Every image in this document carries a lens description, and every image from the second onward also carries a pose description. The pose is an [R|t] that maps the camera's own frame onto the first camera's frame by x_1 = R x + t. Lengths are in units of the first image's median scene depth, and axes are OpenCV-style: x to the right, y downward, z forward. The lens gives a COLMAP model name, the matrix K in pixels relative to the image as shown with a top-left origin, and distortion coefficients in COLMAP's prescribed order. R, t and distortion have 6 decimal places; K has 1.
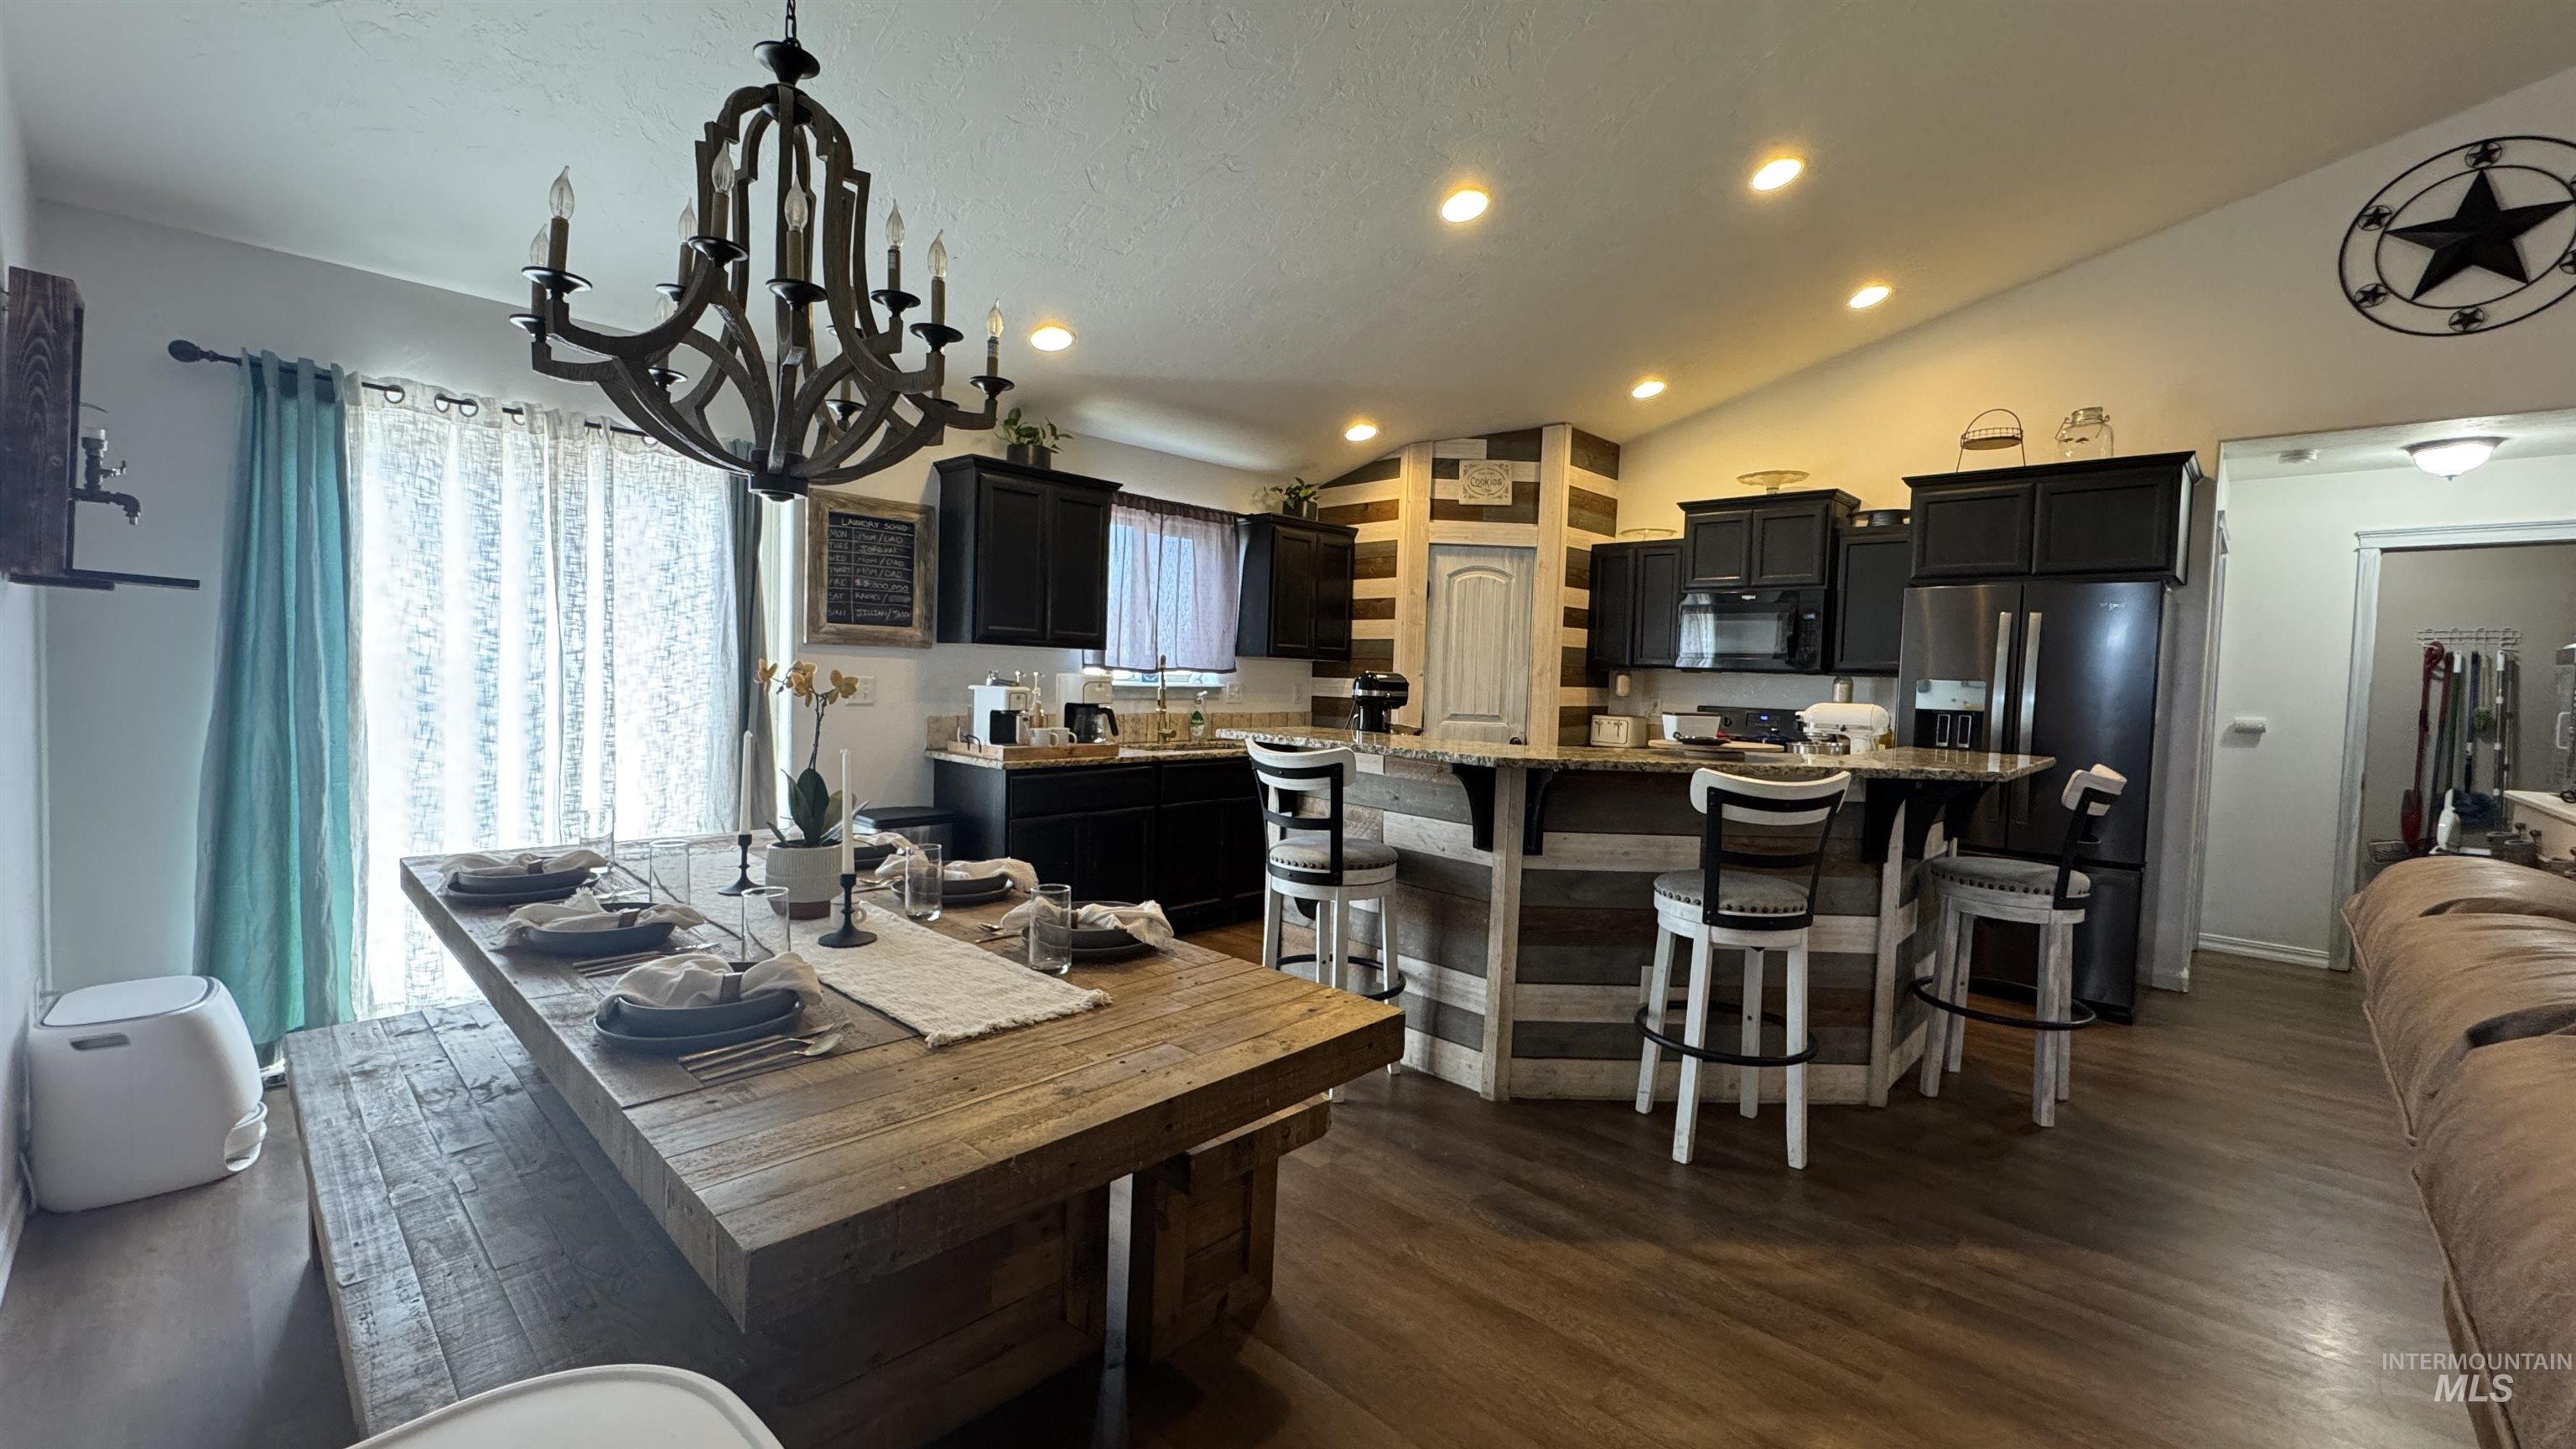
lens RADIAL K [[1027.2, 0, 1289.7], [0, 1027.2, 721.3], [0, 0, 1]] dist [-0.004590, 0.000726]
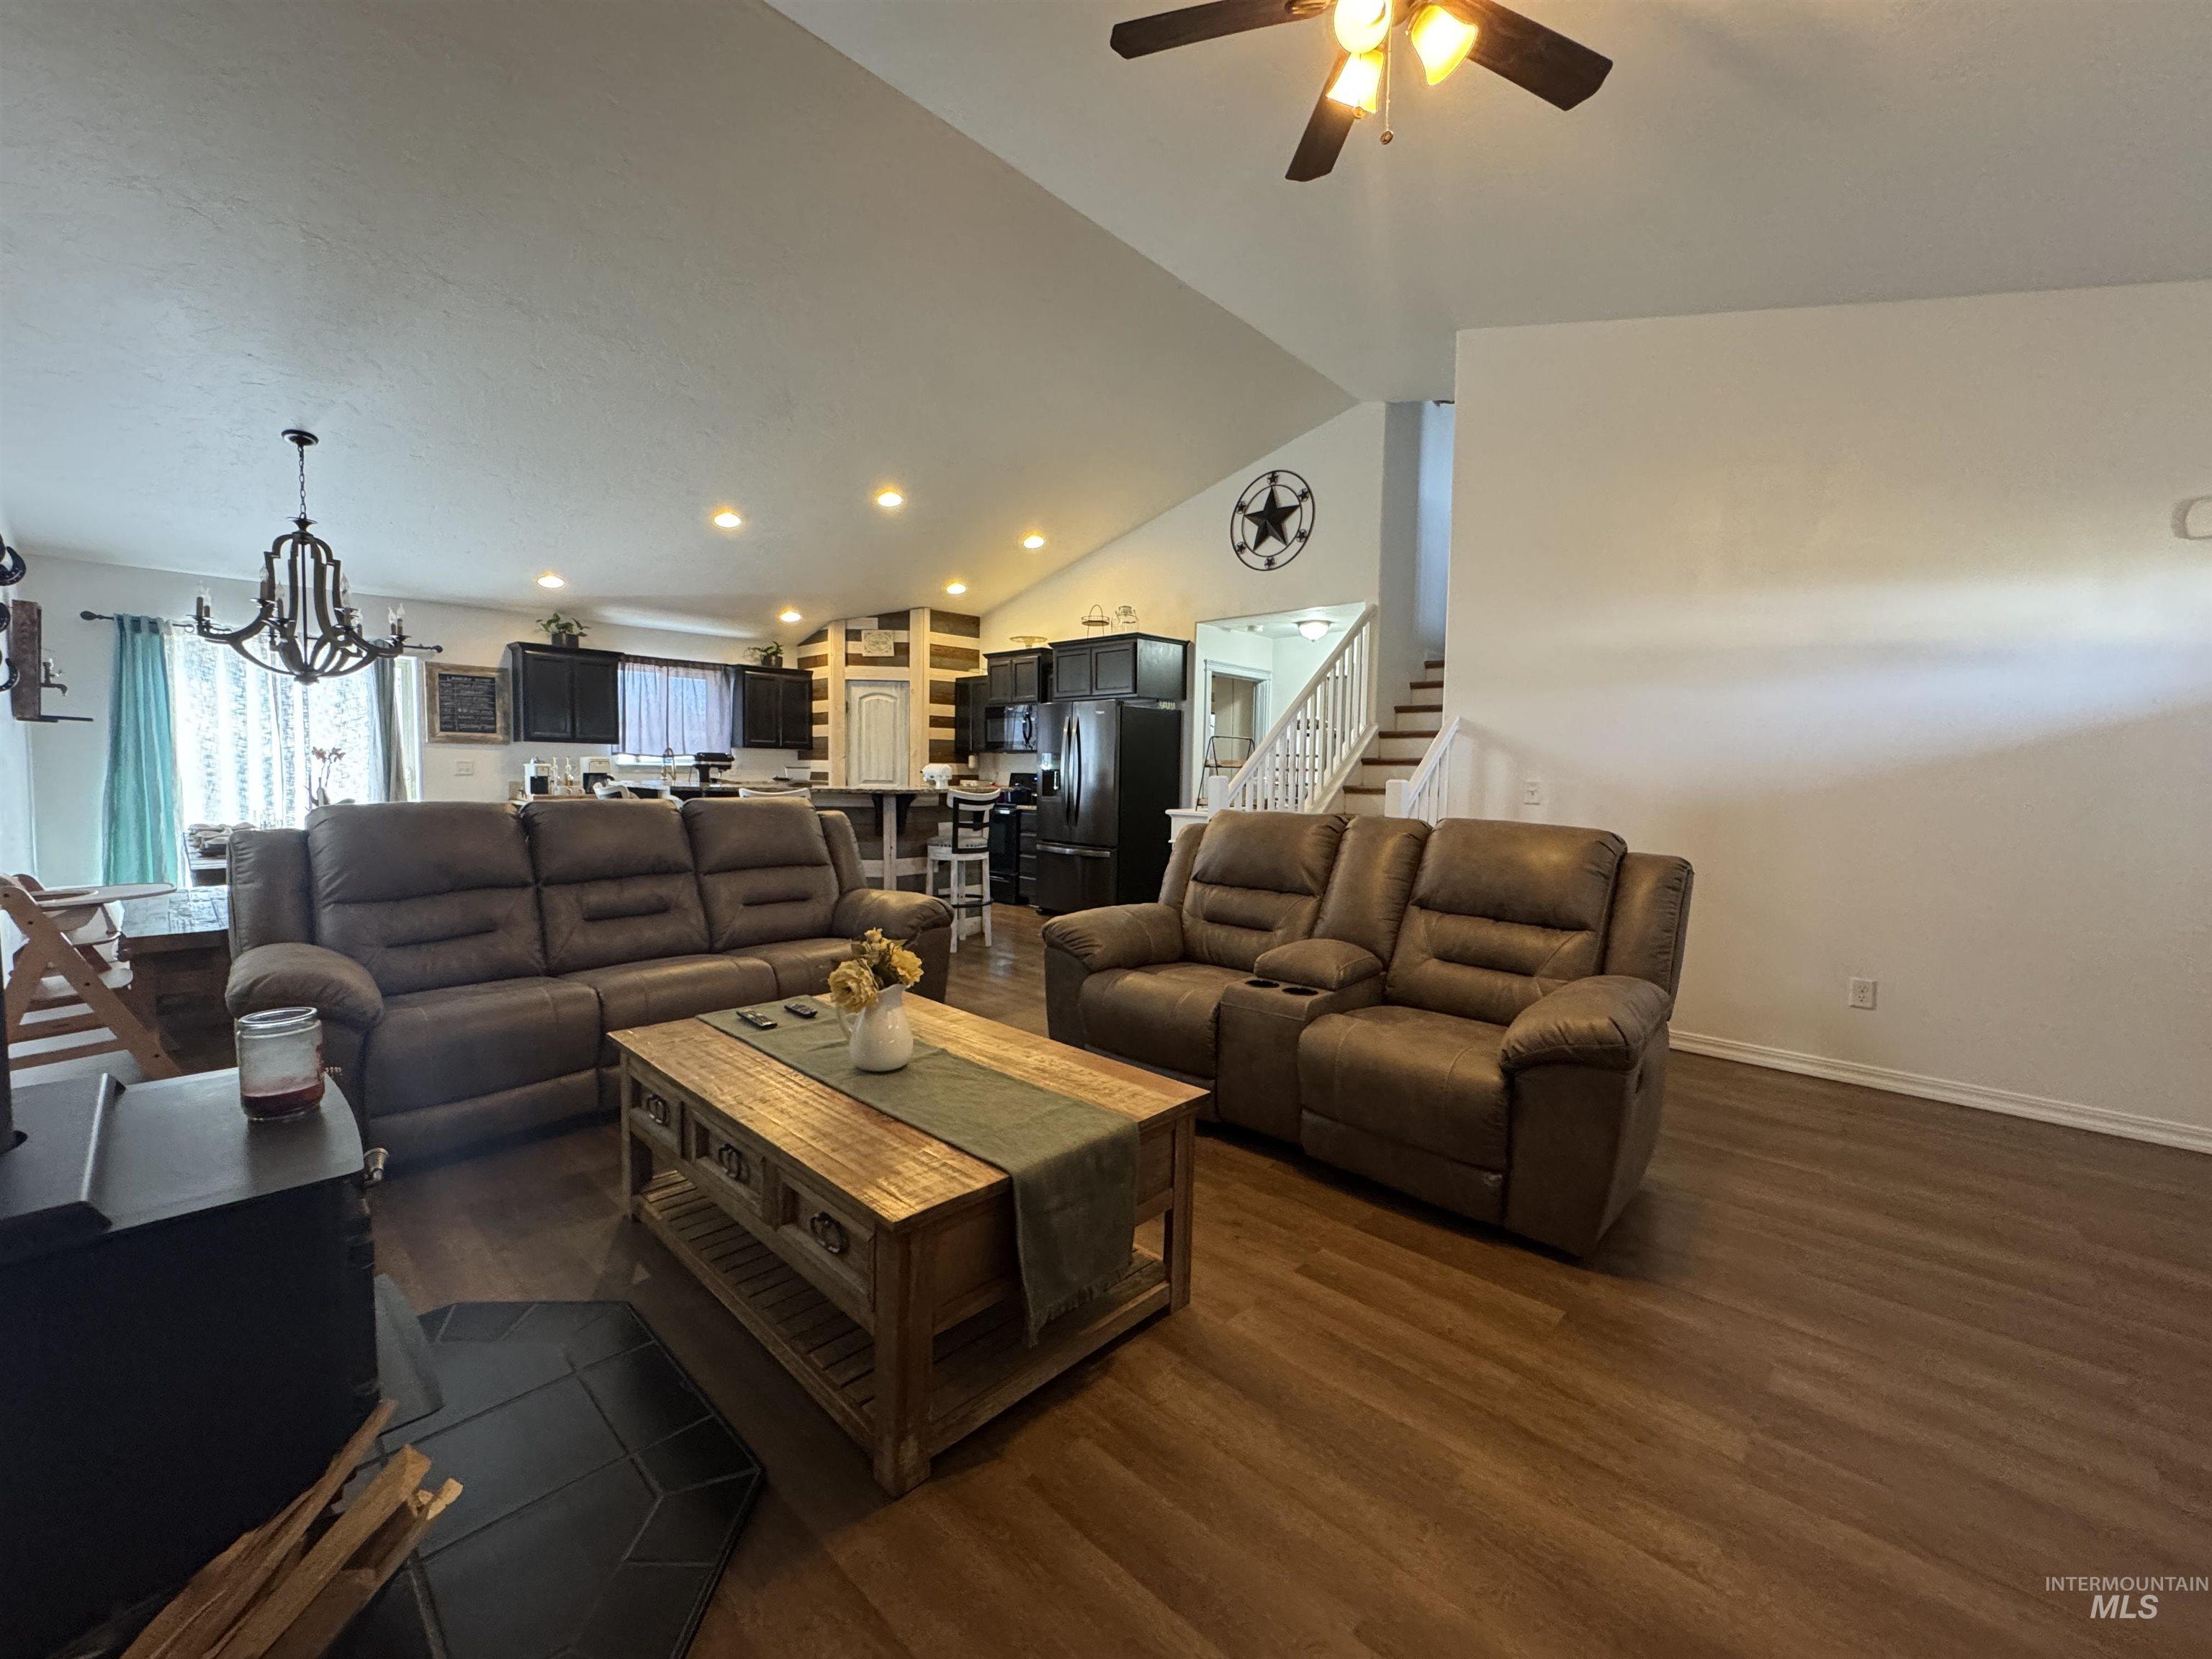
lens RADIAL K [[882.9, 0, 1108.8], [0, 882.9, 826.4], [0, 0, 1]] dist [-0.000863, -0.000004]
pose [[0.999855, -0.016120, 0.005534, 0.767249], [0.016021, 0.999718, 0.017501, 0.070488], [-0.005815, -0.017410, 0.999832, -0.642337]]
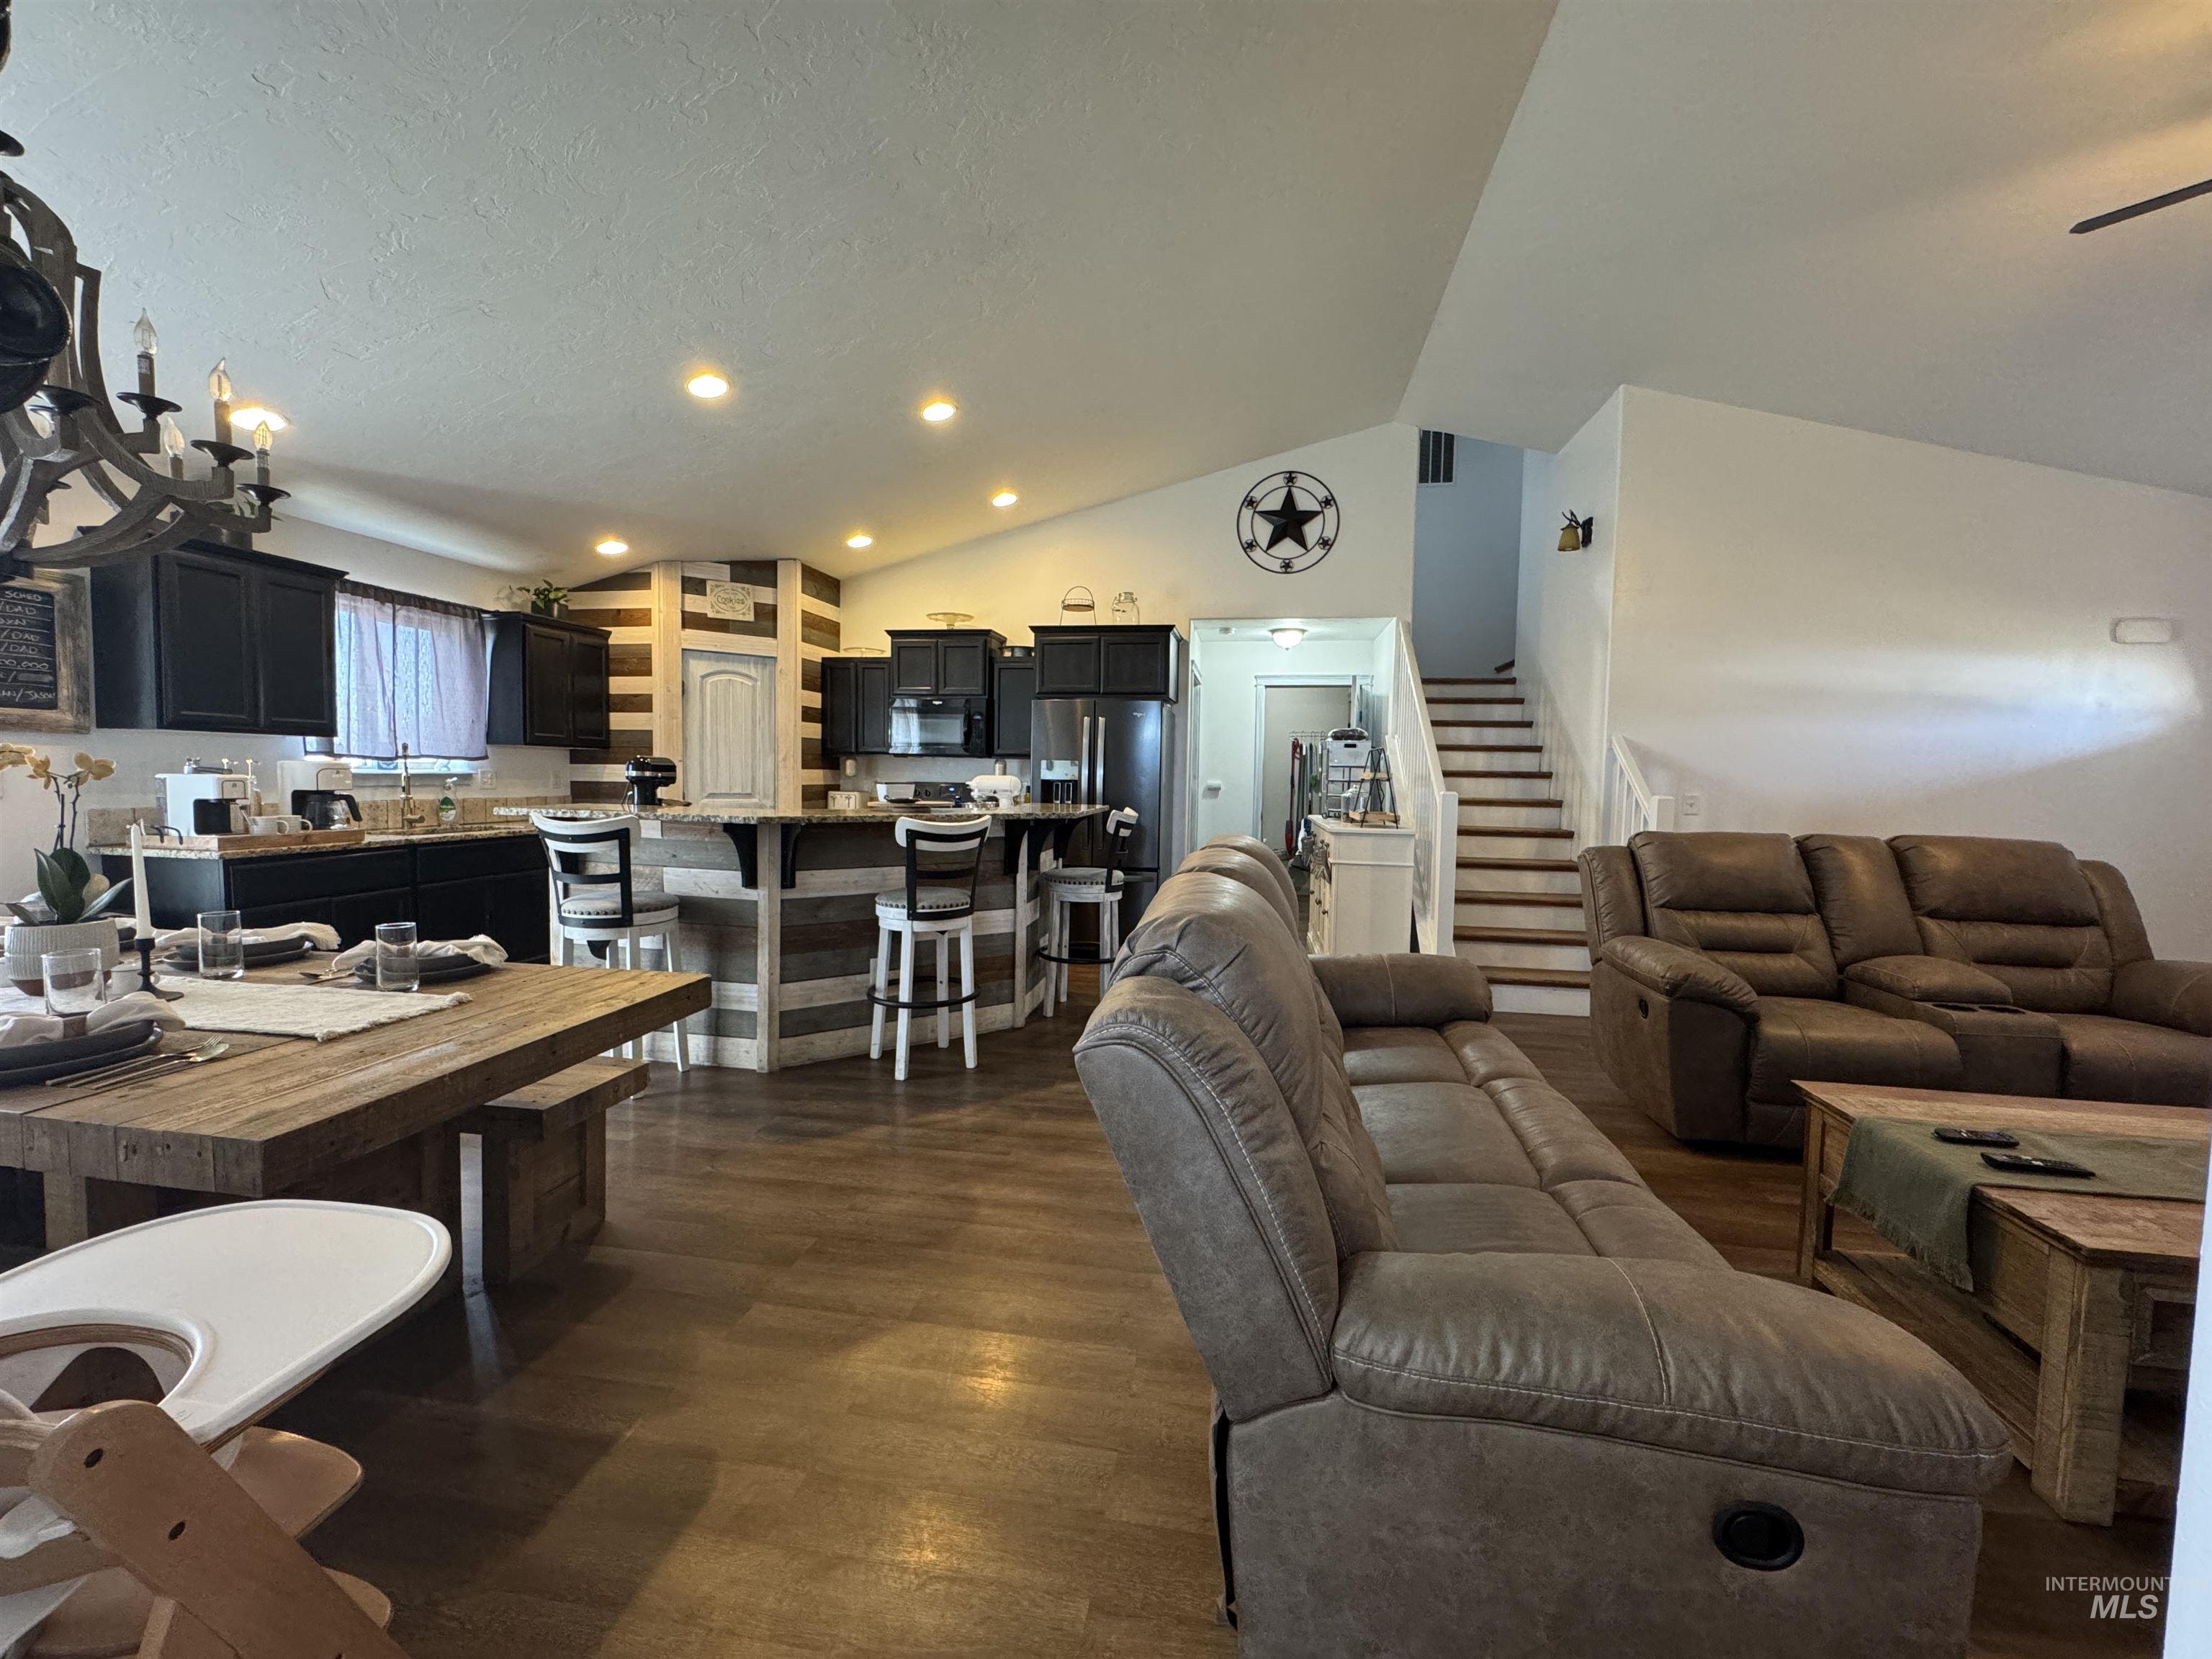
lens RADIAL K [[882.9, 0, 1109.9], [0, 882.9, 825.5], [0, 0, 1]] dist [-0.000863, -0.000004]
pose [[0.827840, -0.049114, 0.558810, -0.045357], [0.035122, 0.998743, 0.035749, 0.014096], [-0.559864, -0.009968, 0.828525, -0.157076]]
